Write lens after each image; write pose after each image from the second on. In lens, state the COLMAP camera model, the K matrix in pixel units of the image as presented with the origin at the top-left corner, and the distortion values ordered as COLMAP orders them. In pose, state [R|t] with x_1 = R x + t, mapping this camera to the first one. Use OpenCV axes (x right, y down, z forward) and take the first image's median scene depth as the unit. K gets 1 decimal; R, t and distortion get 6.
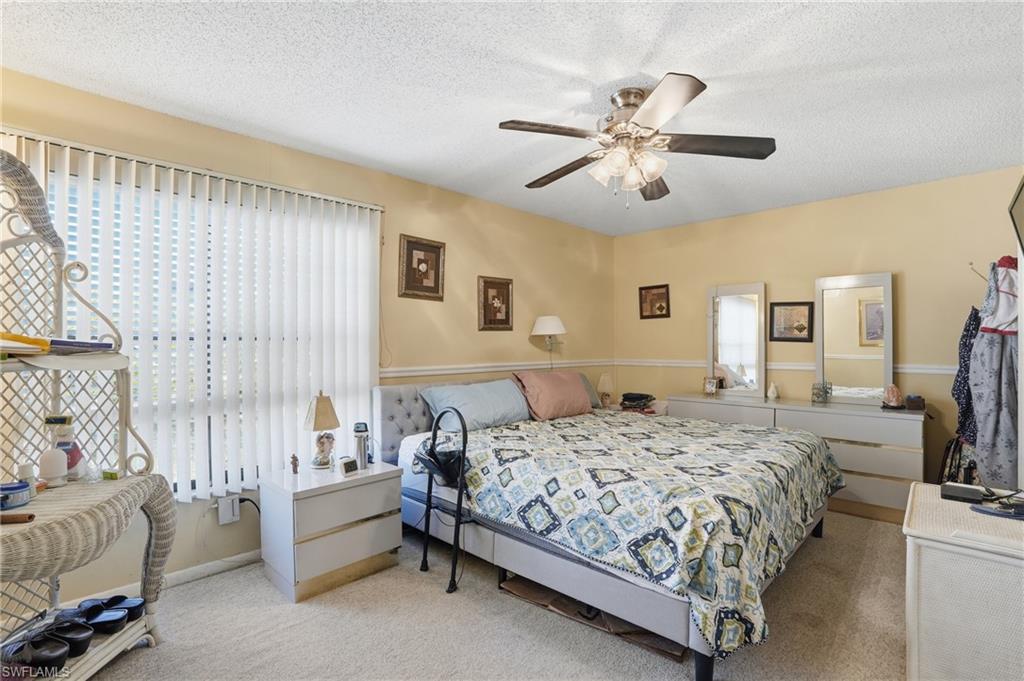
lens RADIAL K [[480.1, 0, 519.7], [0, 480.1, 346.7], [0, 0, 1]] dist [-0.028795, 0.001165]
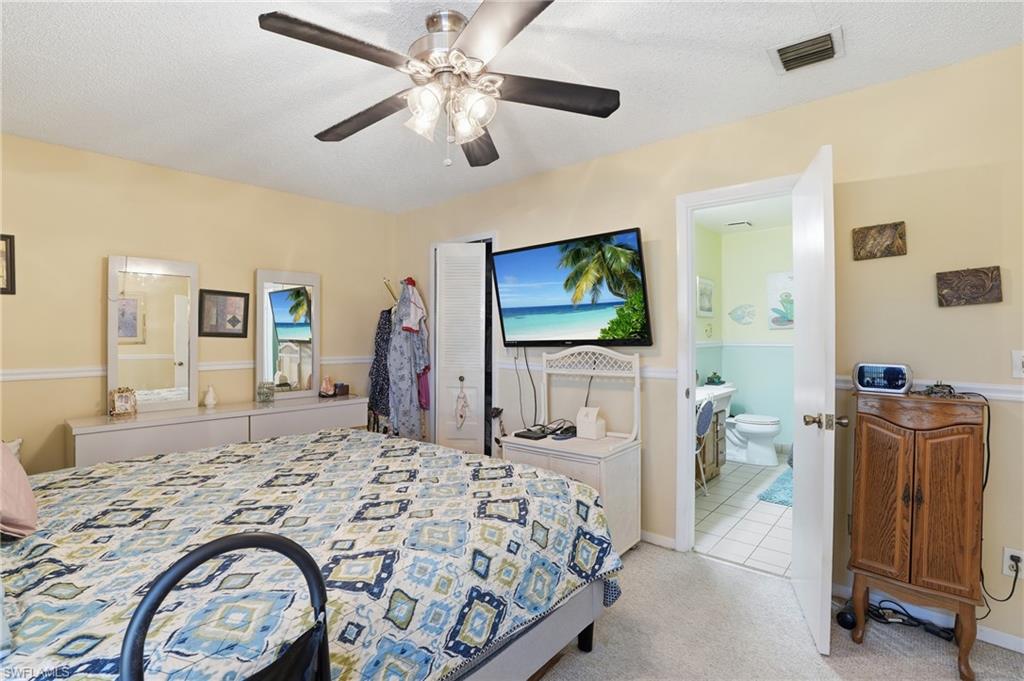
lens RADIAL K [[480.1, 0, 517.5], [0, 480.1, 339.7], [0, 0, 1]] dist [-0.028795, 0.001165]
pose [[-0.038062, -0.005917, 0.999258, -0.531675], [0.006855, 0.999957, 0.006182, -0.013439], [-0.999252, 0.007085, -0.038019, 0.895081]]
